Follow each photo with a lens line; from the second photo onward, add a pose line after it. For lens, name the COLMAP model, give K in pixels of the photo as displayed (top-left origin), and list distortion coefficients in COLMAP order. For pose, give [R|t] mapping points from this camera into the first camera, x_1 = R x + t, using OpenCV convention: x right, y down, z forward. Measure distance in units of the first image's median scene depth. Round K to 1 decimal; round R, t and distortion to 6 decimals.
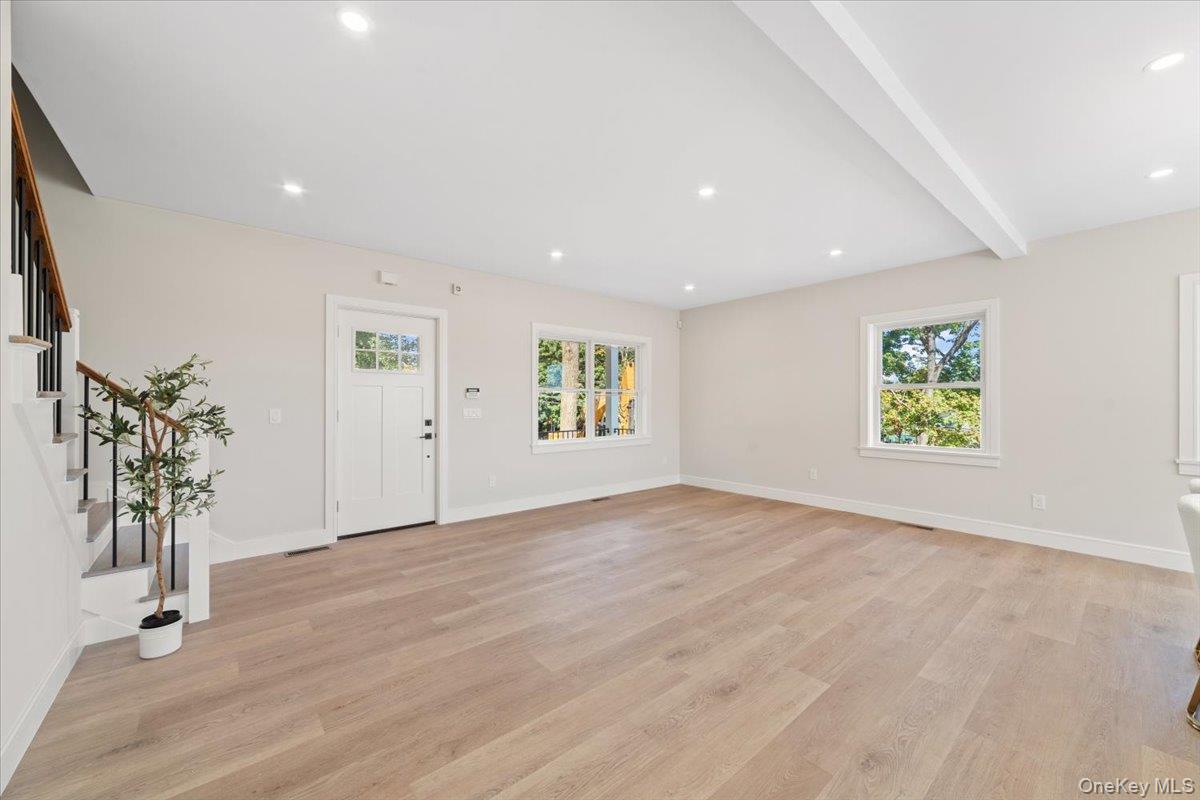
lens RADIAL K [[466.8, 0, 599.7], [0, 466.8, 392.1], [0, 0, 1]] dist [-0.001440, 0.002175]
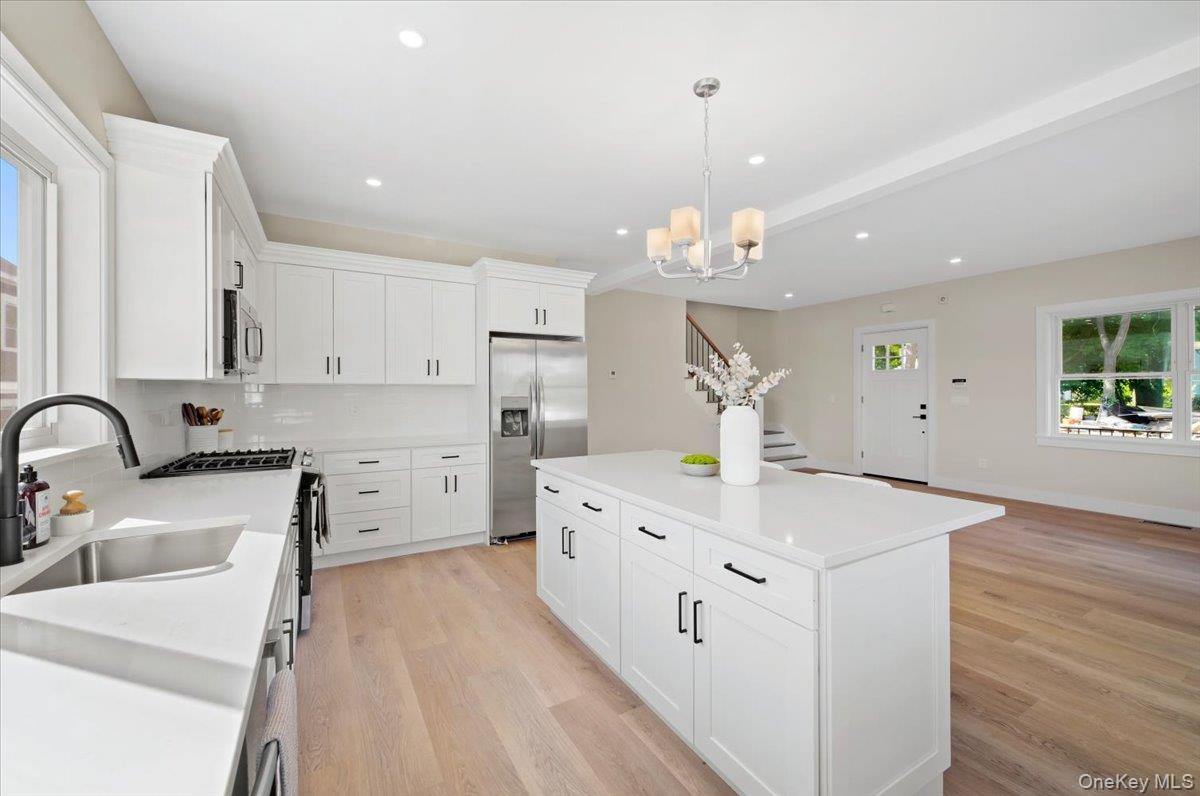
lens RADIAL K [[466.8, 0, 599.7], [0, 466.8, 390.1], [0, 0, 1]] dist [-0.001440, 0.002175]
pose [[-0.159706, -0.001144, -0.987164, 1.430894], [0.026965, 0.999621, -0.005520, 0.001886], [0.986796, -0.027501, -0.159615, 0.409896]]
